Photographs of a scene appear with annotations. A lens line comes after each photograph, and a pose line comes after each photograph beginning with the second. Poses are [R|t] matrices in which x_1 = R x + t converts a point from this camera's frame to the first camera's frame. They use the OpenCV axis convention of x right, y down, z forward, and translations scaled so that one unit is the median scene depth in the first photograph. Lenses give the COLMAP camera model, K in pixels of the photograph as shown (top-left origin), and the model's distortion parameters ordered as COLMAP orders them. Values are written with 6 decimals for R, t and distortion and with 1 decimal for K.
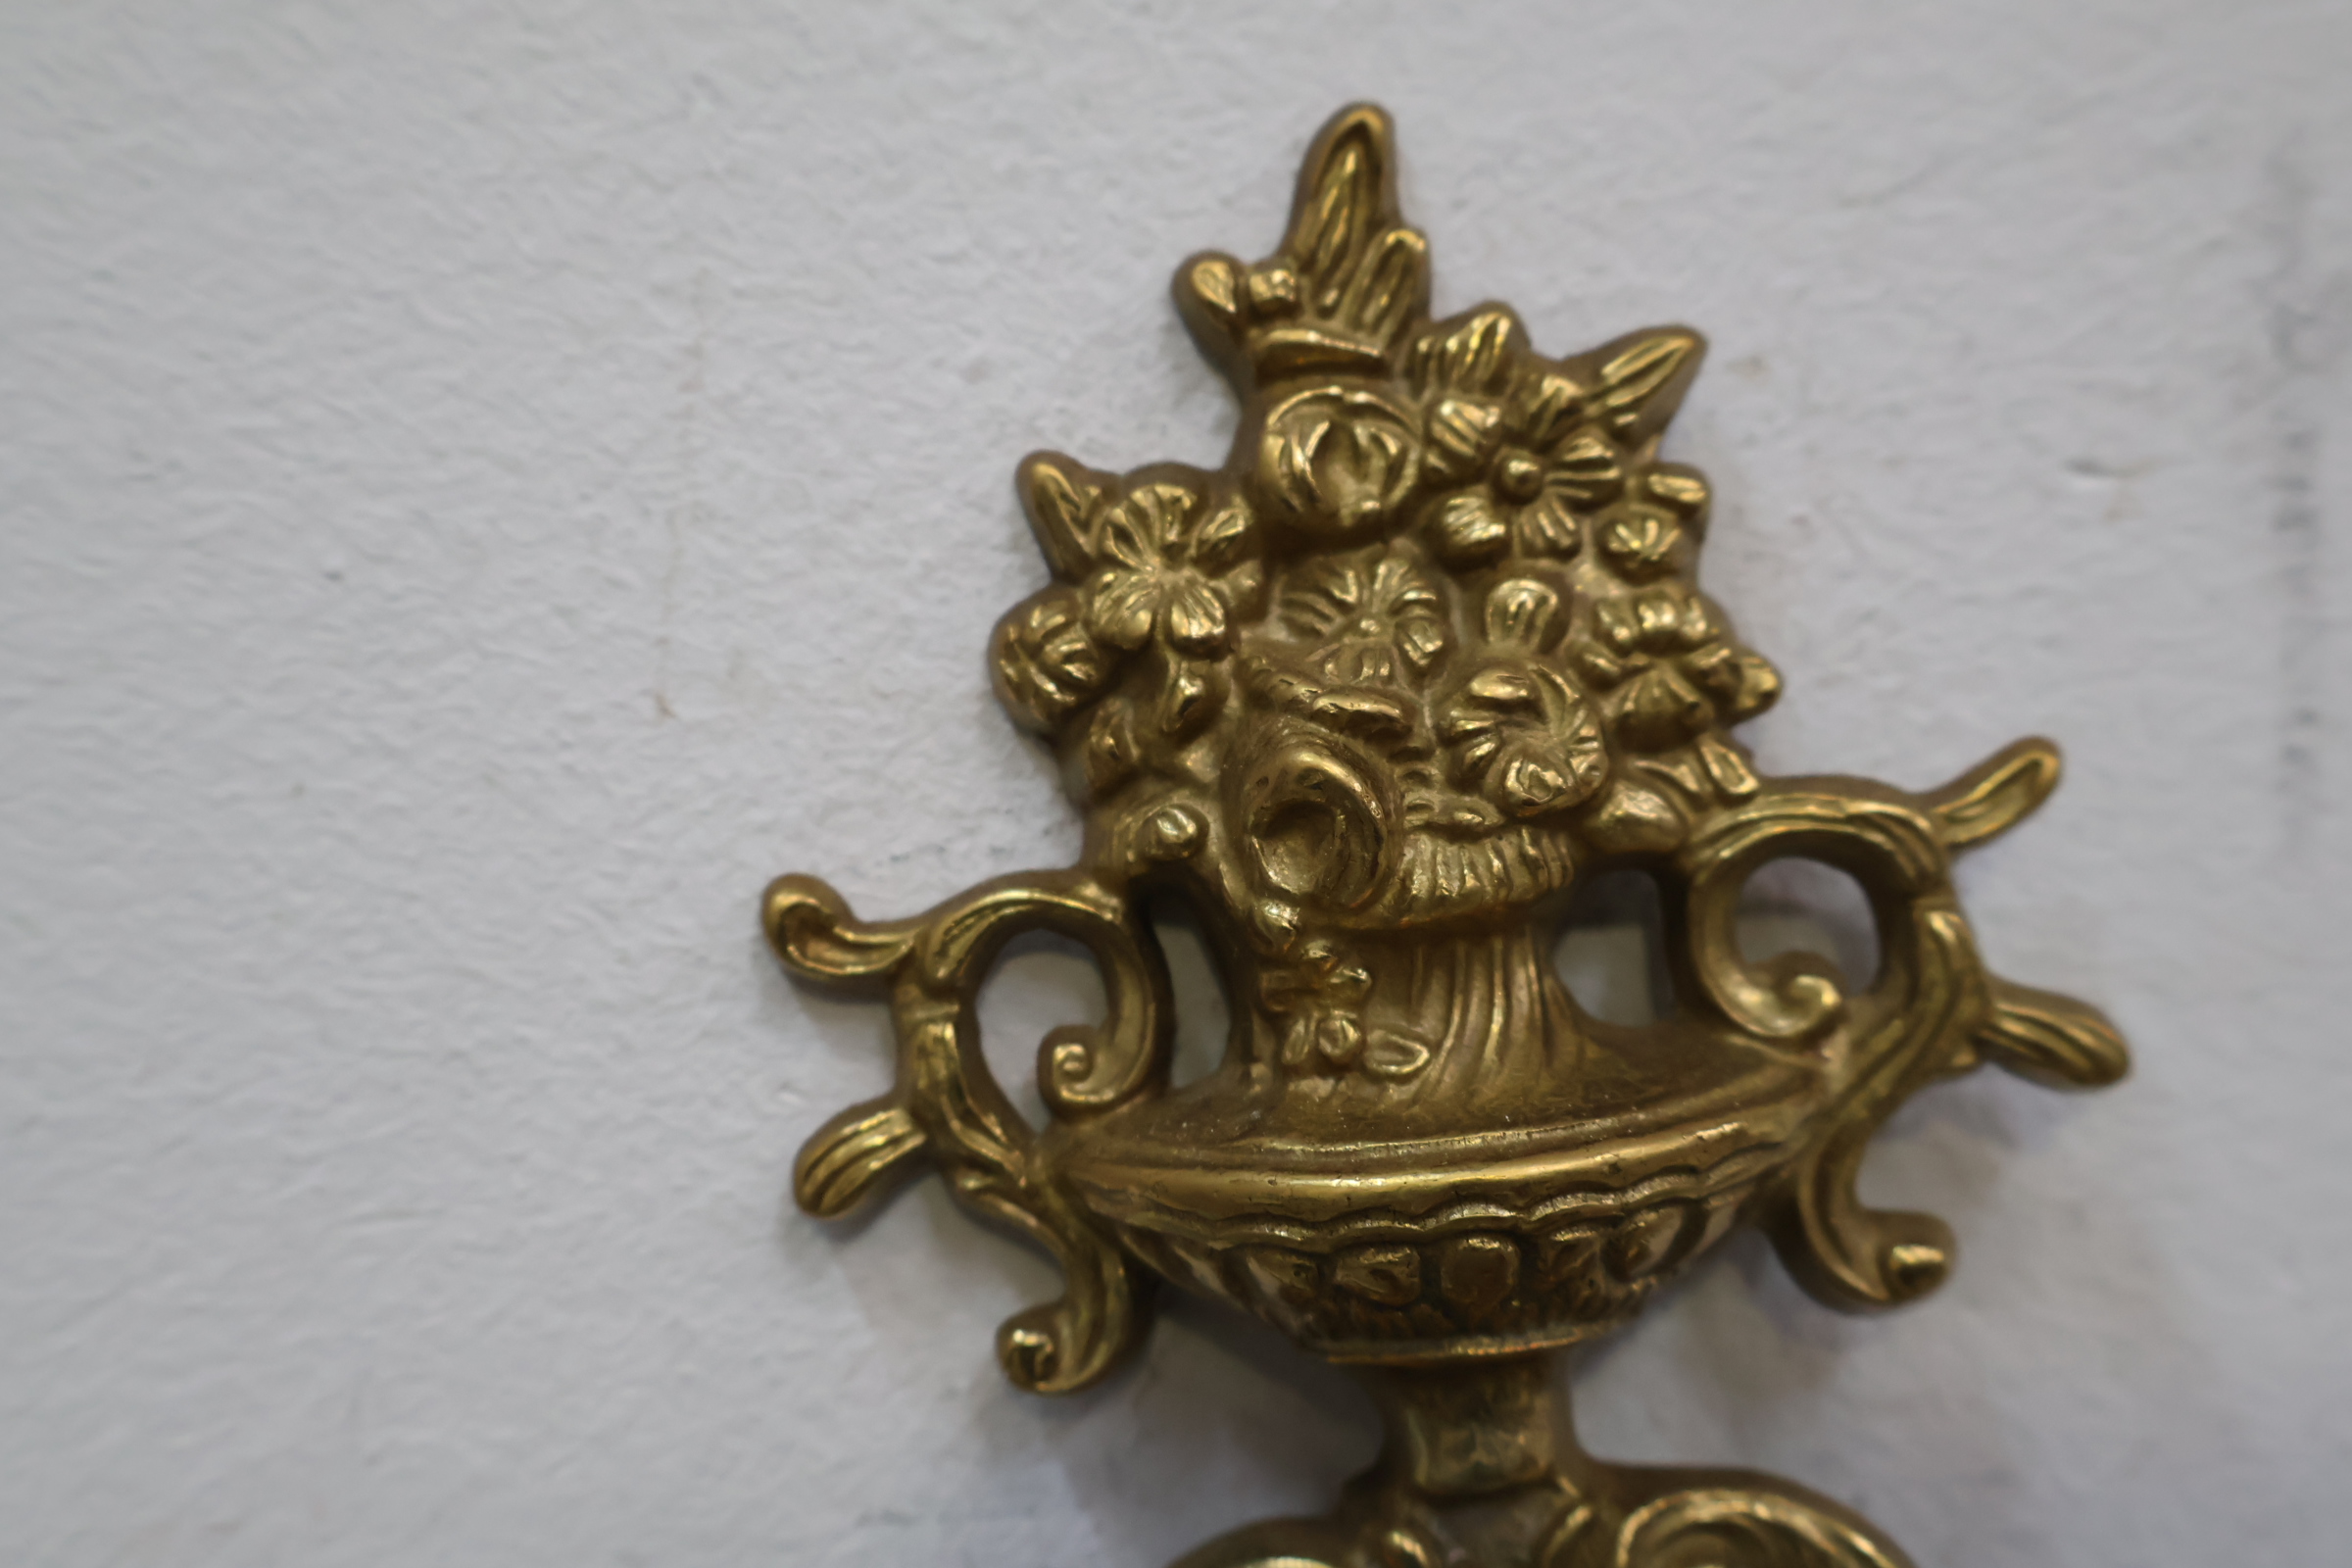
lens RADIAL K [[2428.6, 0, 1171.7], [0, 2428.6, 753.6], [0, 0, 1]] dist [0.006981, 0.005314]
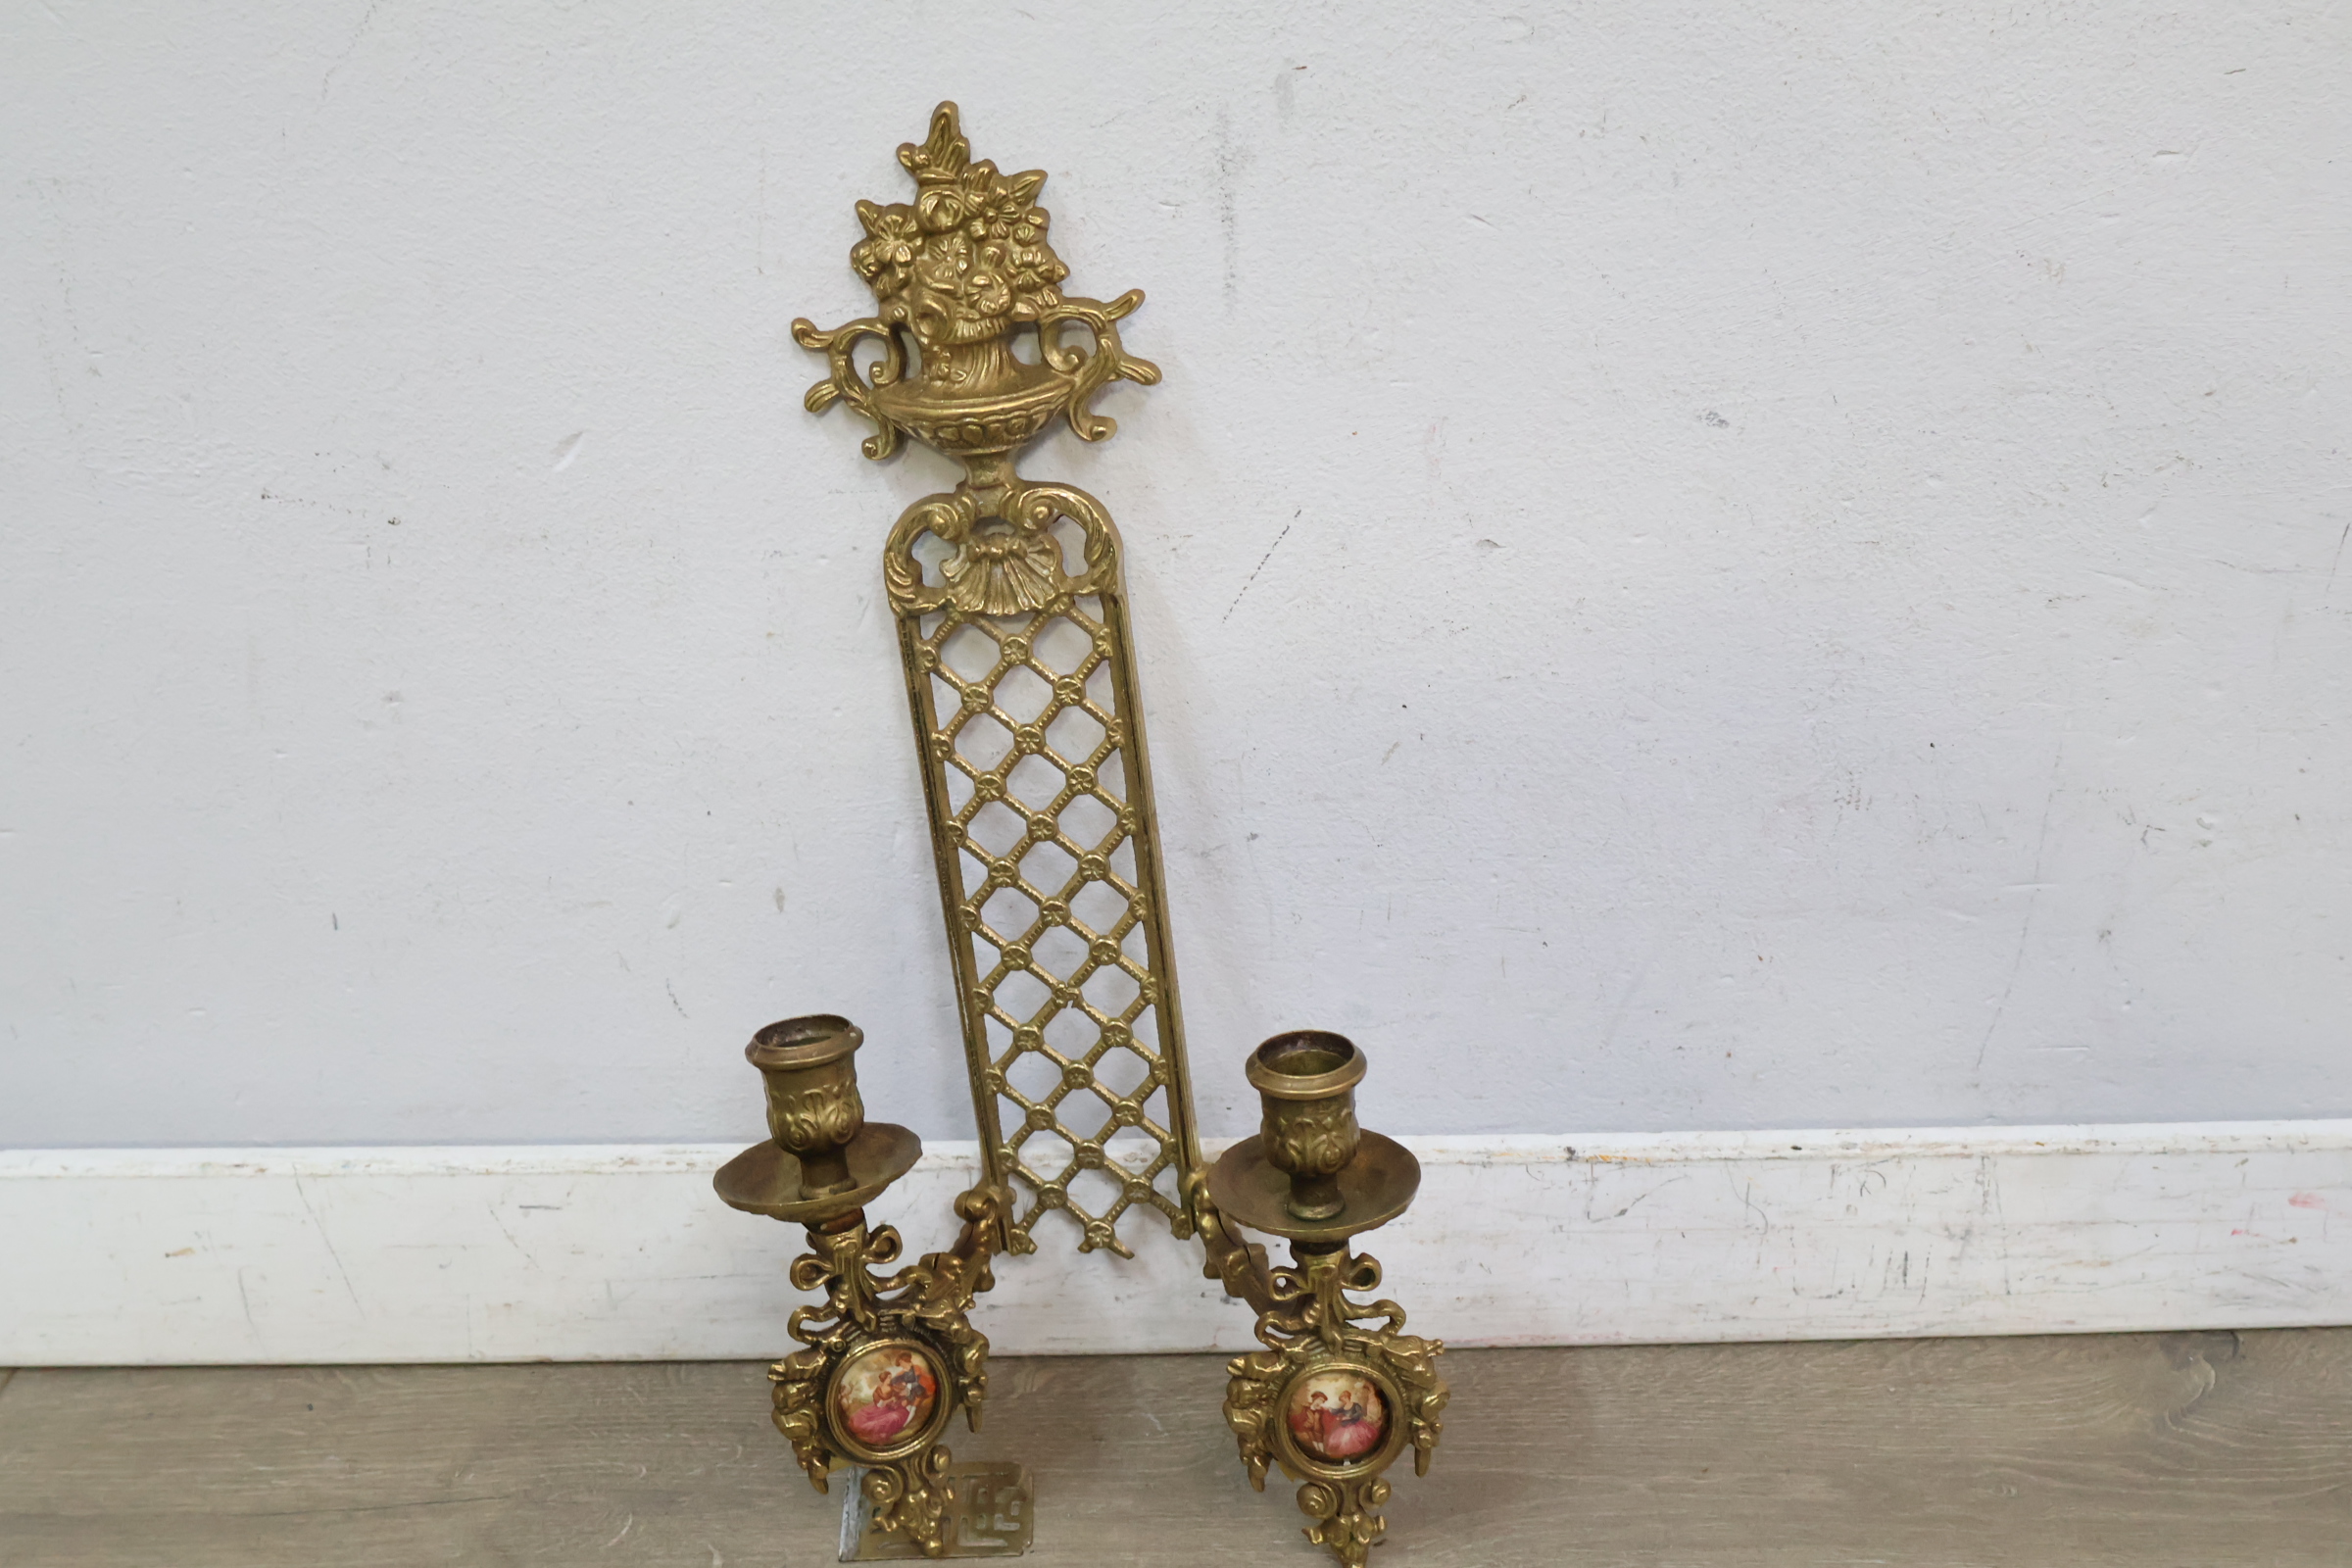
lens RADIAL K [[2288.5, 0, 1167.5], [0, 2288.5, 779.1], [0, 0, 1]] dist [0.011536, 0.009726]
pose [[0.998824, 0.024209, -0.042006, 0.558284], [-0.005174, 0.914688, 0.404127, -0.712786], [0.048206, -0.403435, 0.913738, -2.394069]]
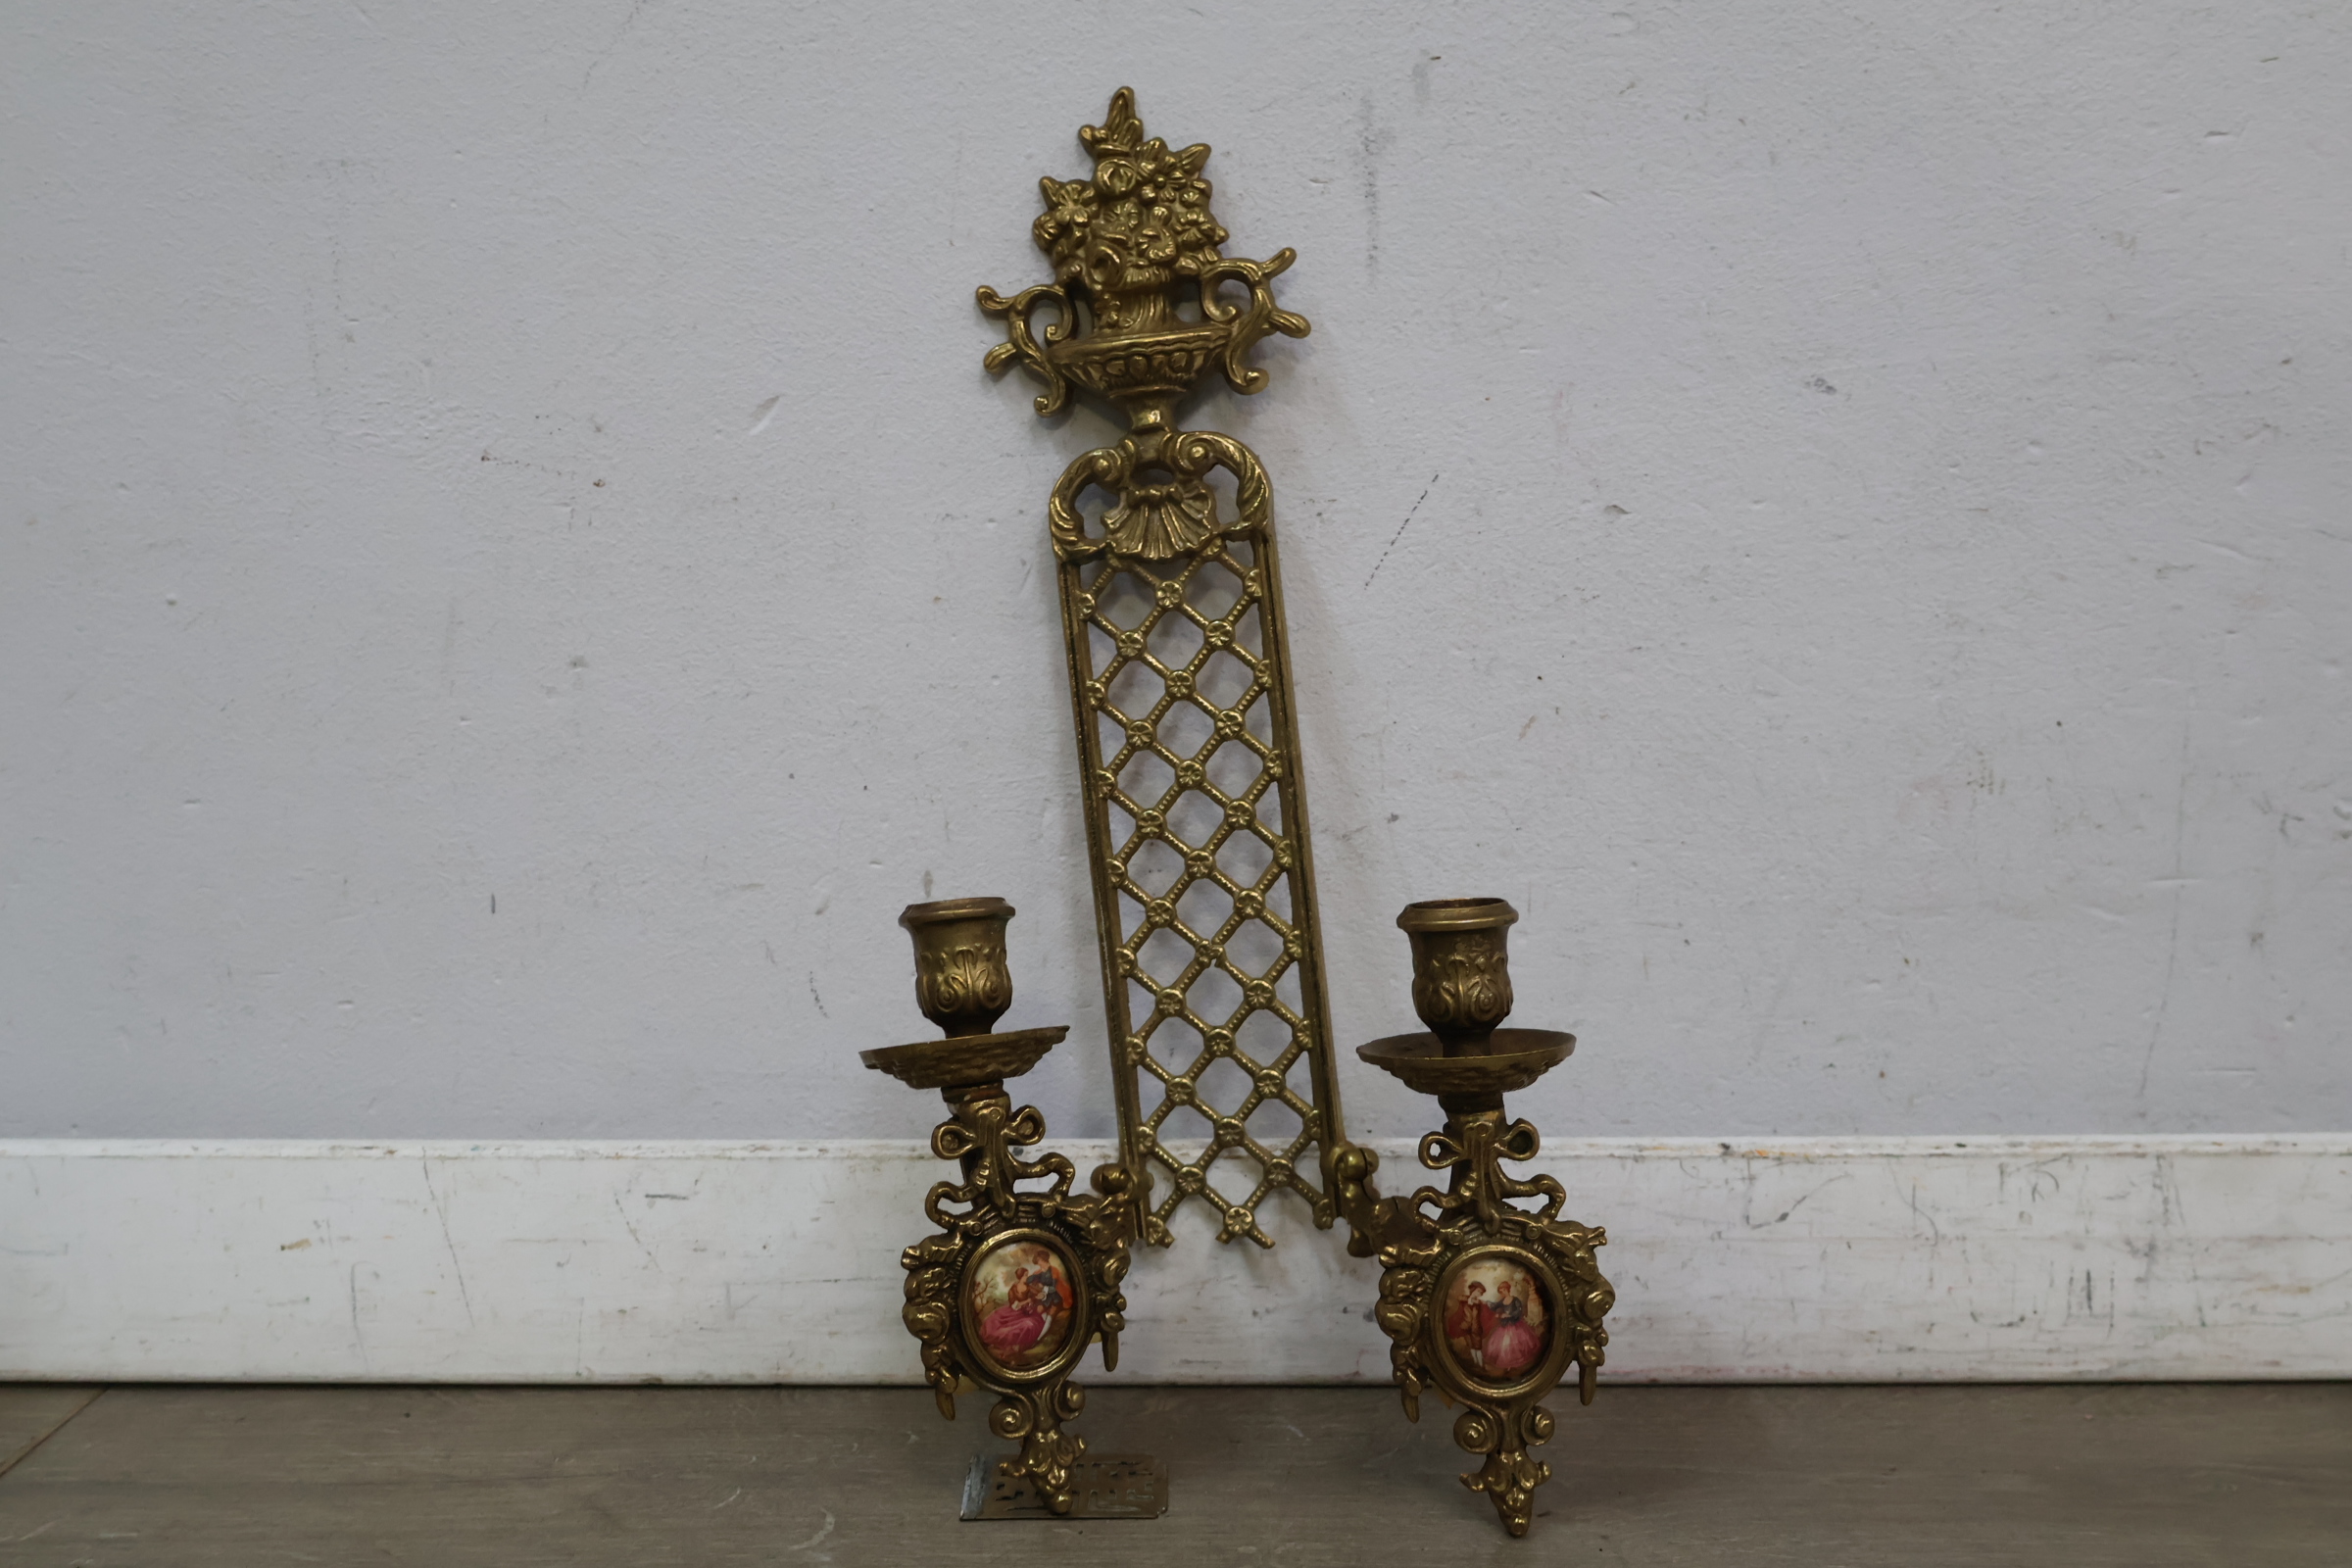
lens RADIAL K [[2288.3, 0, 1178.1], [0, 2288.3, 779.1], [0, 0, 1]] dist [0.014988, 0.011243]
pose [[0.996501, 0.016382, -0.081960, 0.493865], [-0.008700, 0.995607, 0.093220, 0.513234], [0.083127, -0.092181, 0.992266, -2.836891]]
